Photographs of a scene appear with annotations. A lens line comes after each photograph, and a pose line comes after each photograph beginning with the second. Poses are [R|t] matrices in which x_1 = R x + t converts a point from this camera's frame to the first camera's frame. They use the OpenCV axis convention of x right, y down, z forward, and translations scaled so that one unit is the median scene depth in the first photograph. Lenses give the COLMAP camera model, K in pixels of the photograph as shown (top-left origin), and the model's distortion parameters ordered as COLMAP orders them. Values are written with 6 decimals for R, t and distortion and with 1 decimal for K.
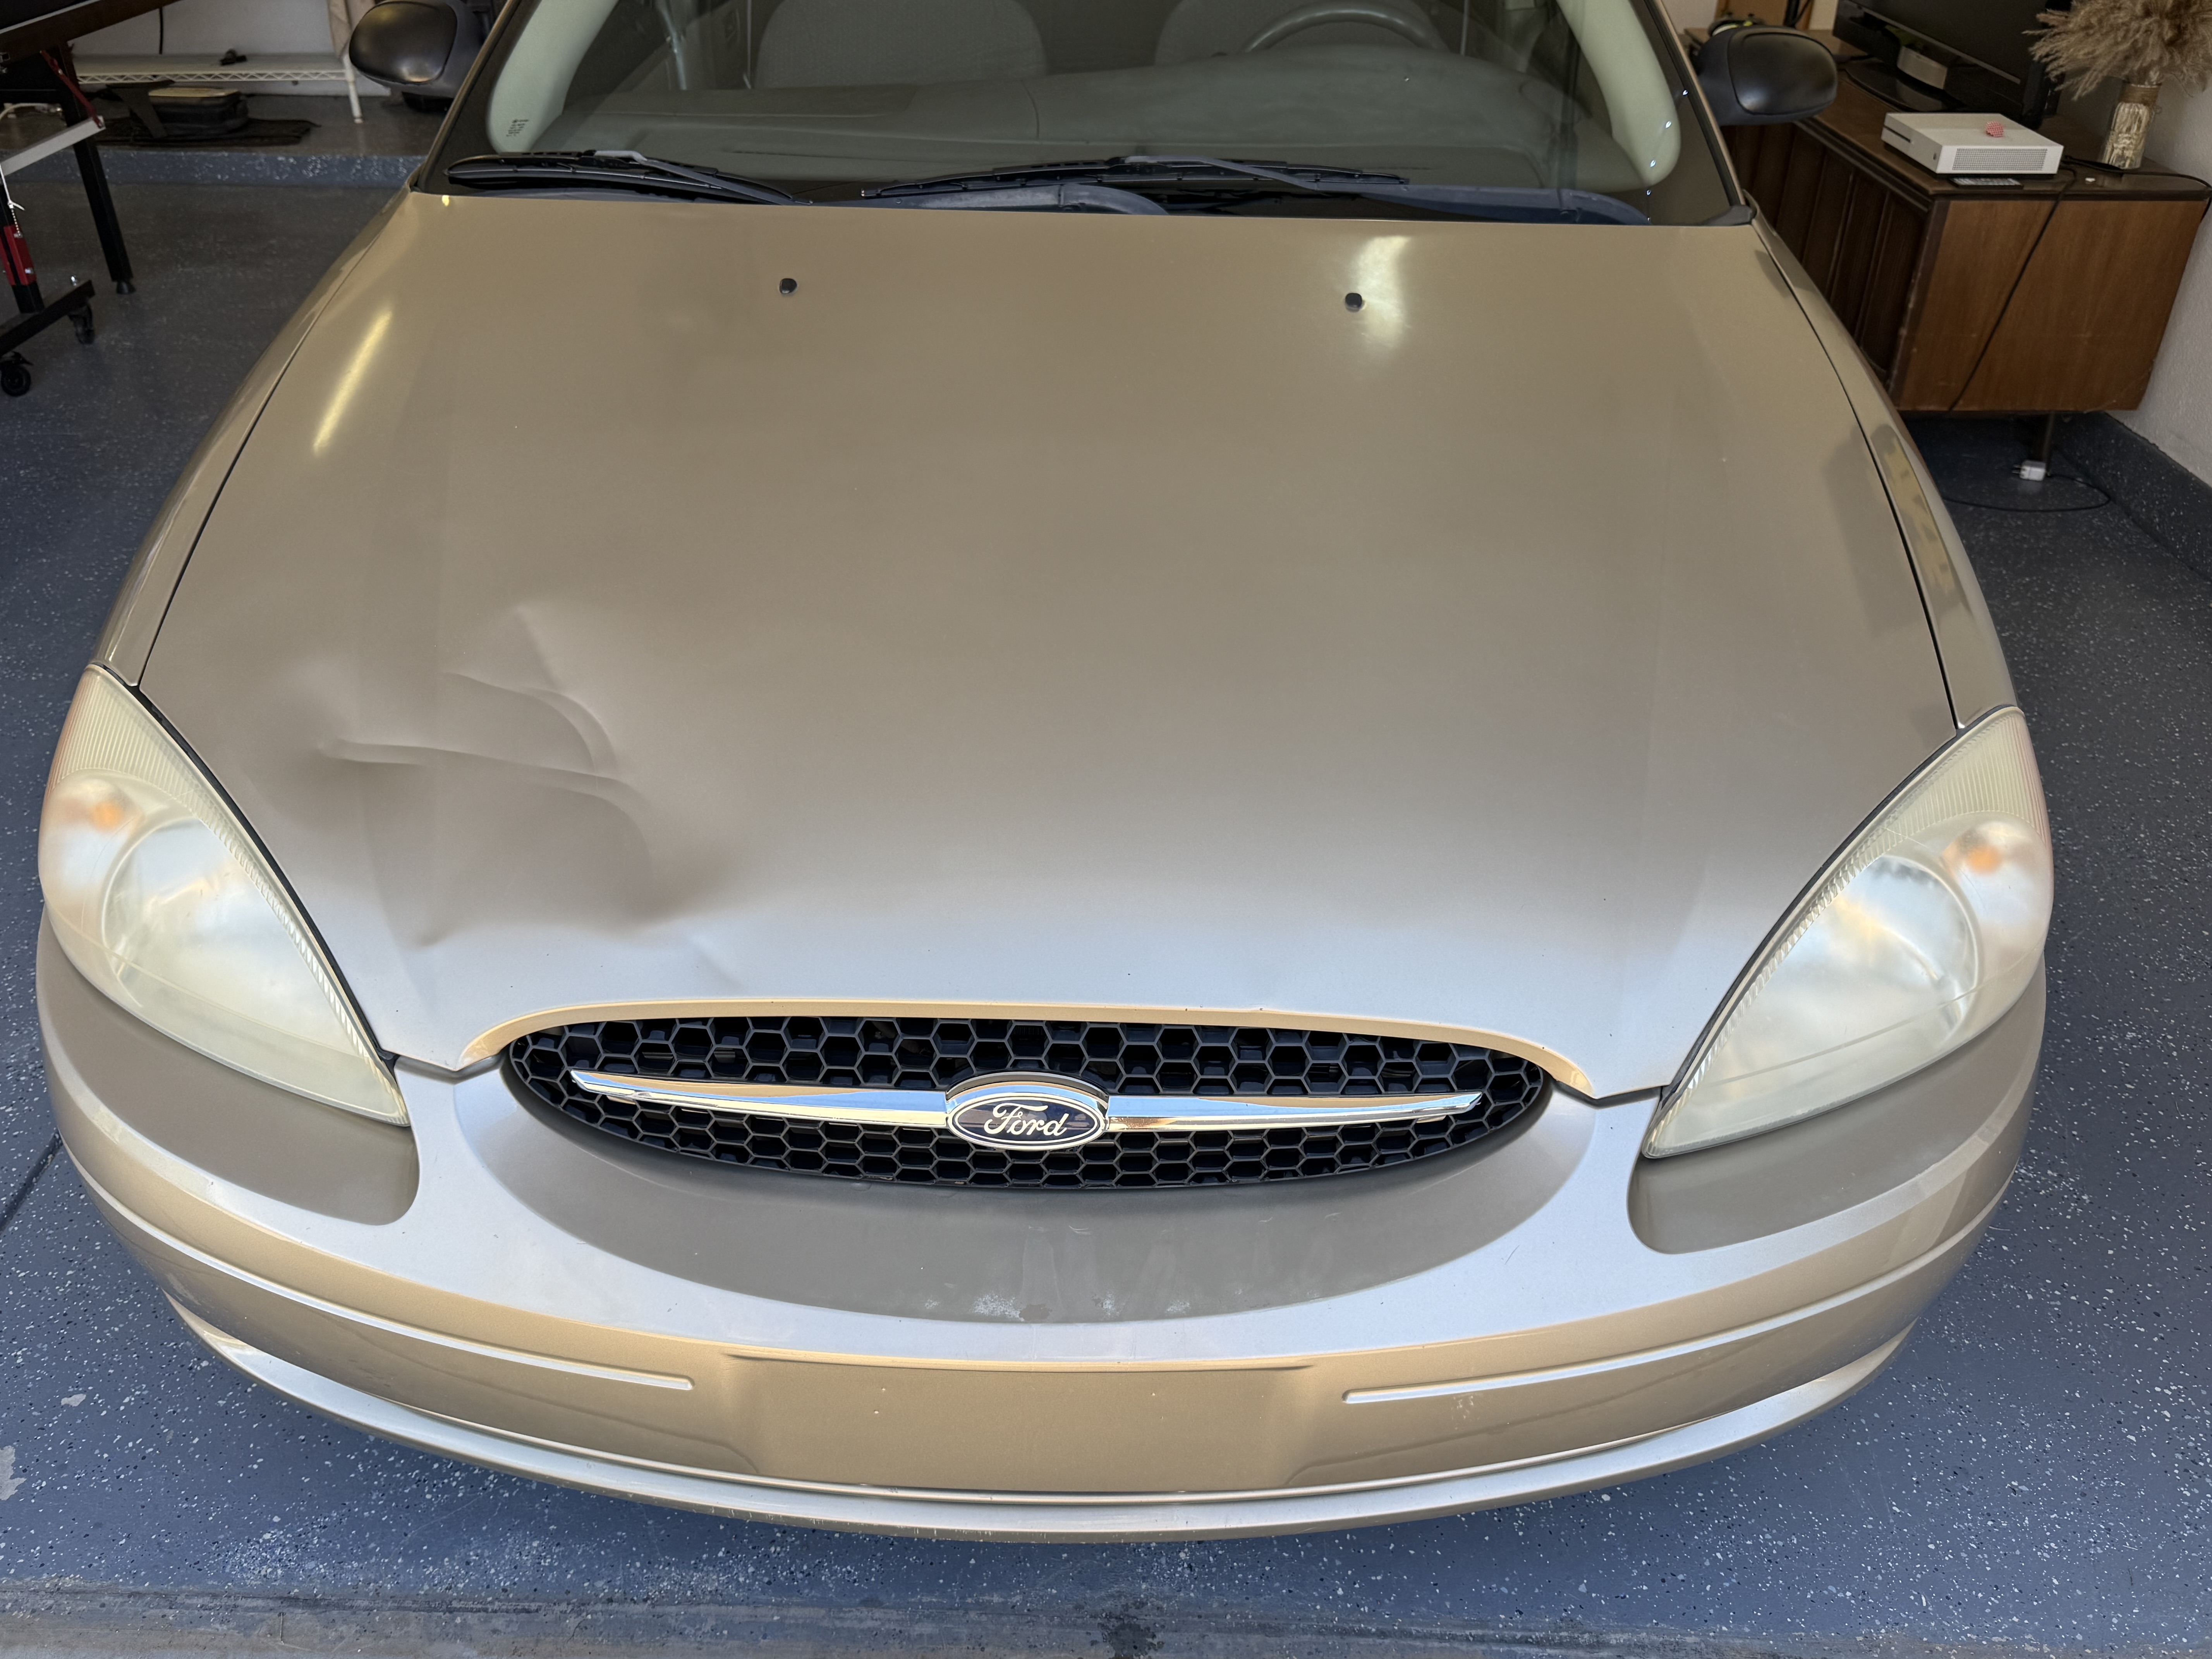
lens RADIAL K [[1805.7, 0, 1085.9], [0, 1805.7, 847.6], [0, 0, 1]] dist [0.017075, -0.017322]
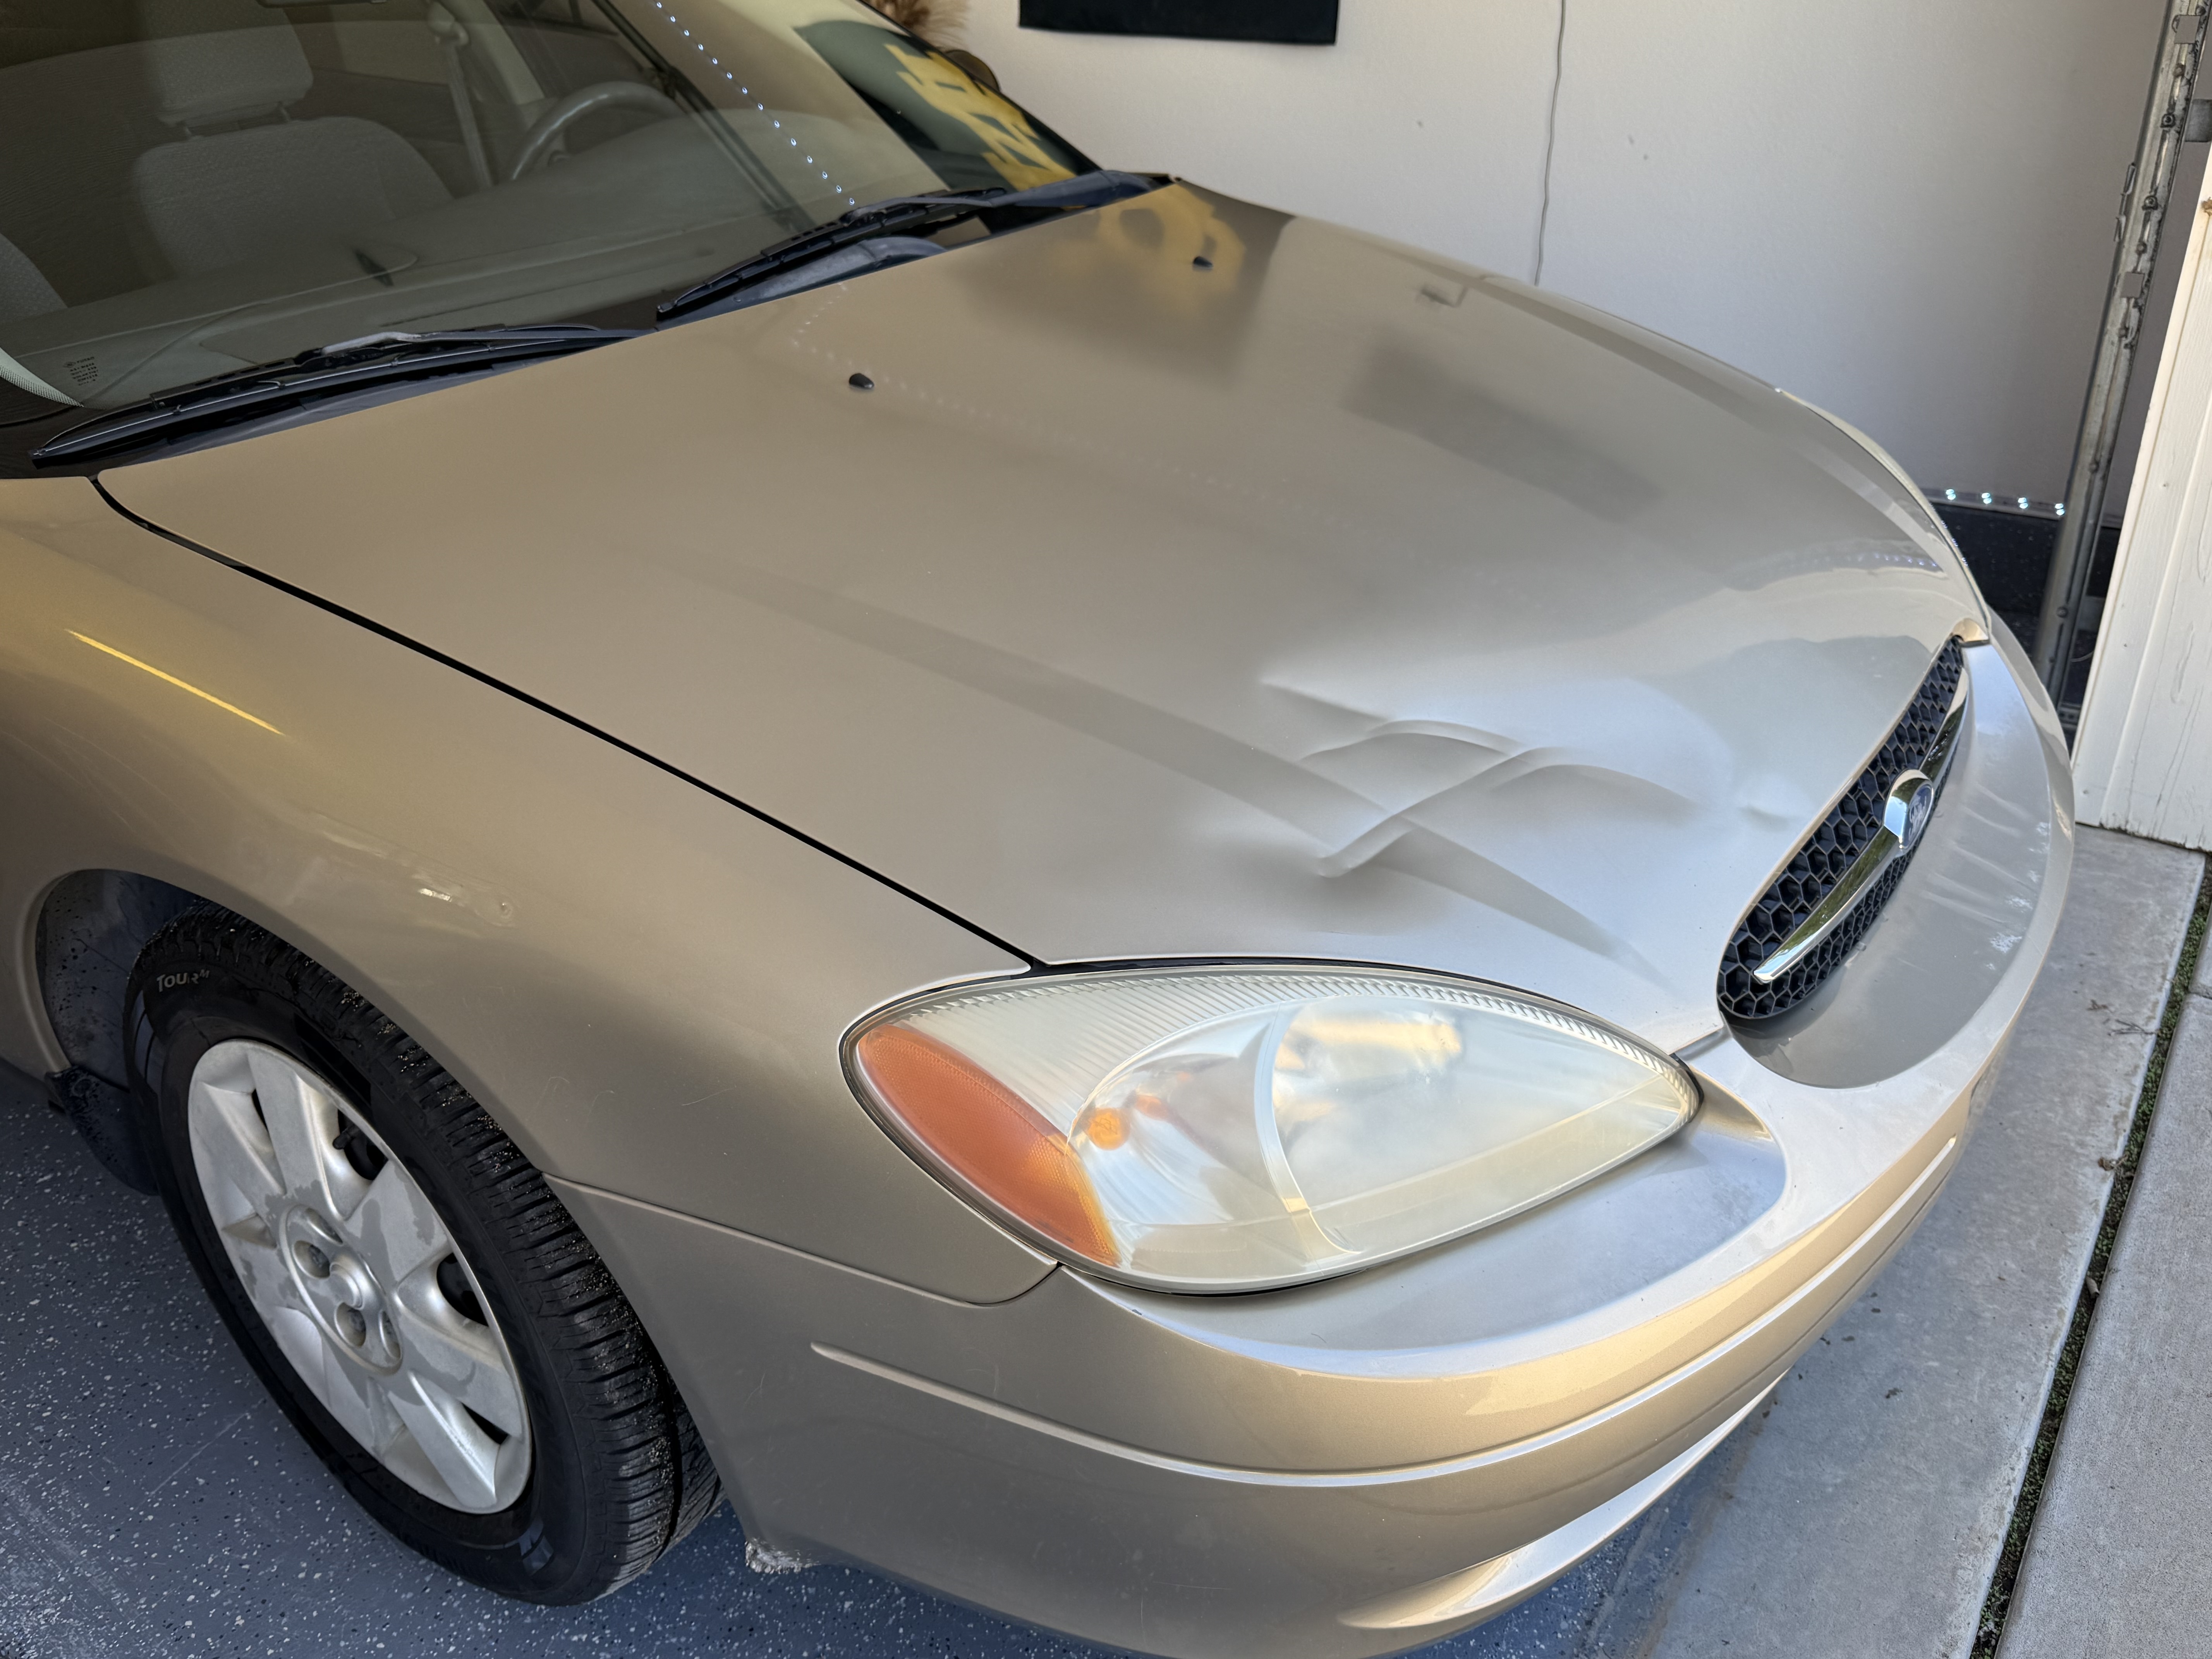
lens RADIAL K [[1805.7, 0, 1090.3], [0, 1805.7, 836.2], [0, 0, 1]] dist [0.017075, -0.017322]
pose [[0.559547, -0.428727, 0.709296, -1.078320], [0.483222, 0.864058, 0.141069, -0.243737], [-0.673353, 0.263813, 0.690651, 0.481369]]
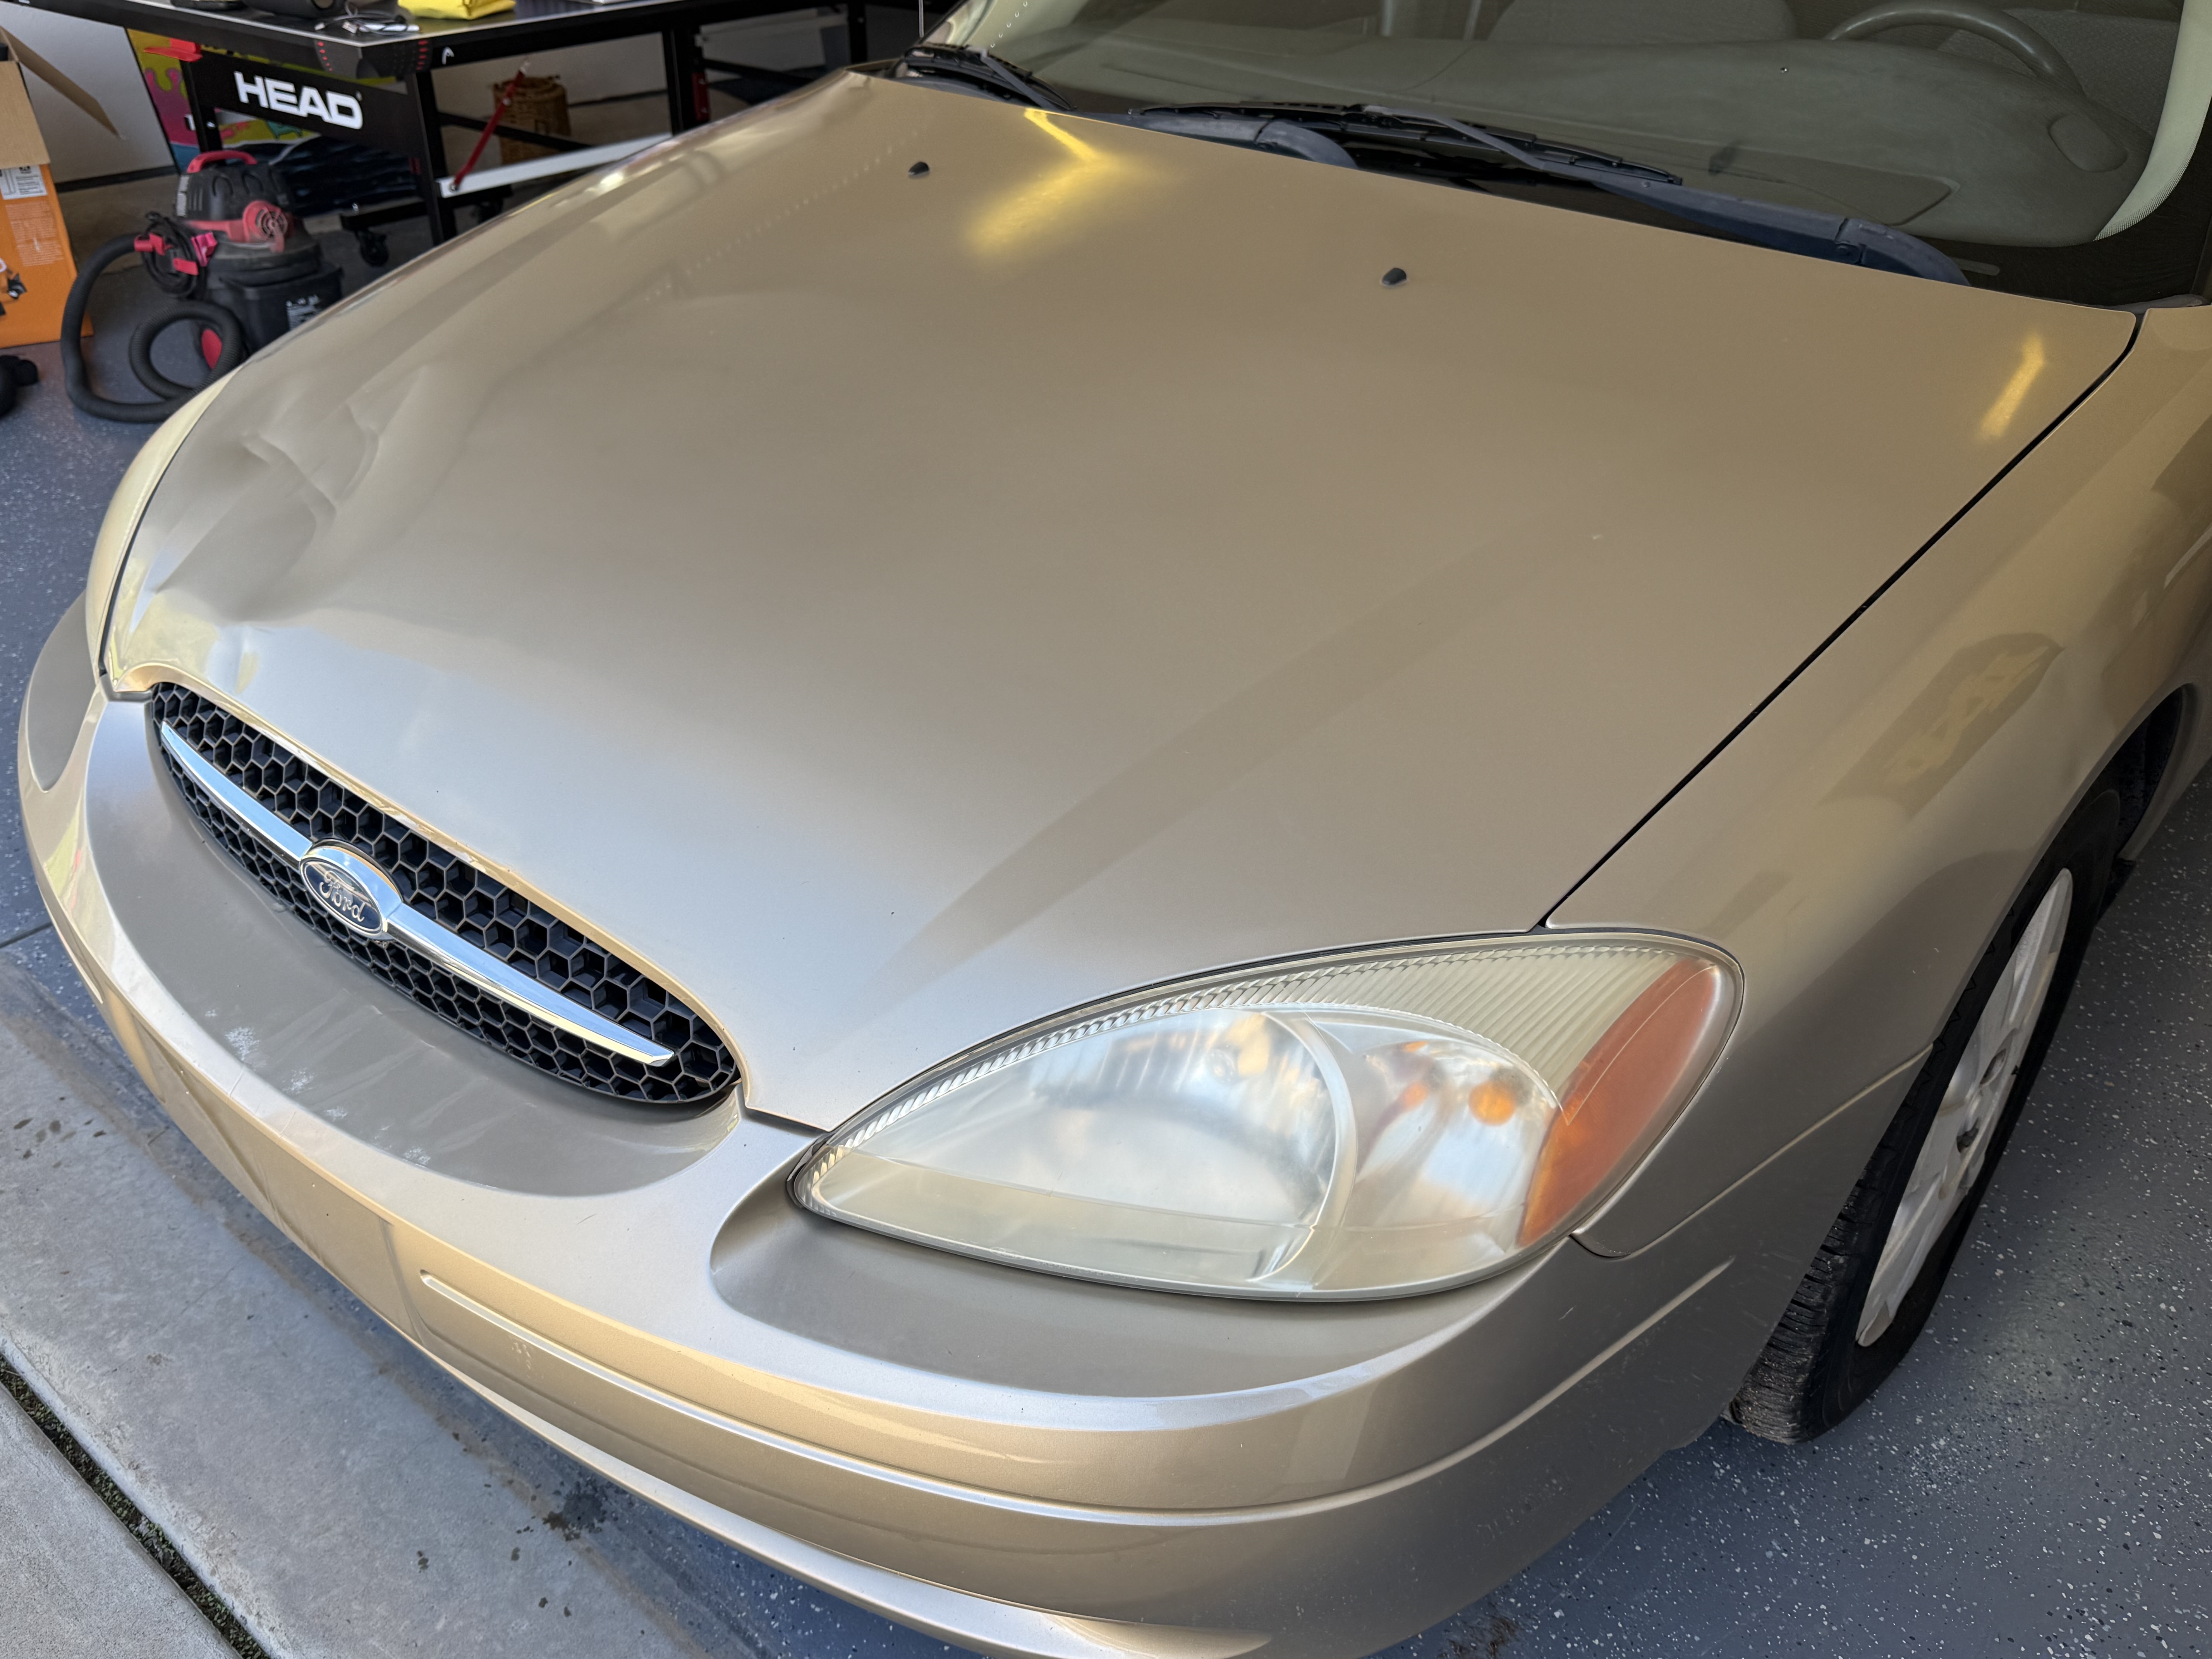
lens RADIAL K [[1805.7, 0, 1093.9], [0, 1805.7, 819.8], [0, 0, 1]] dist [0.017075, -0.017322]
pose [[0.779379, 0.332727, -0.530905, 0.748520], [-0.345301, 0.935147, 0.079163, -0.106364], [0.522815, 0.121624, 0.843725, 0.306346]]
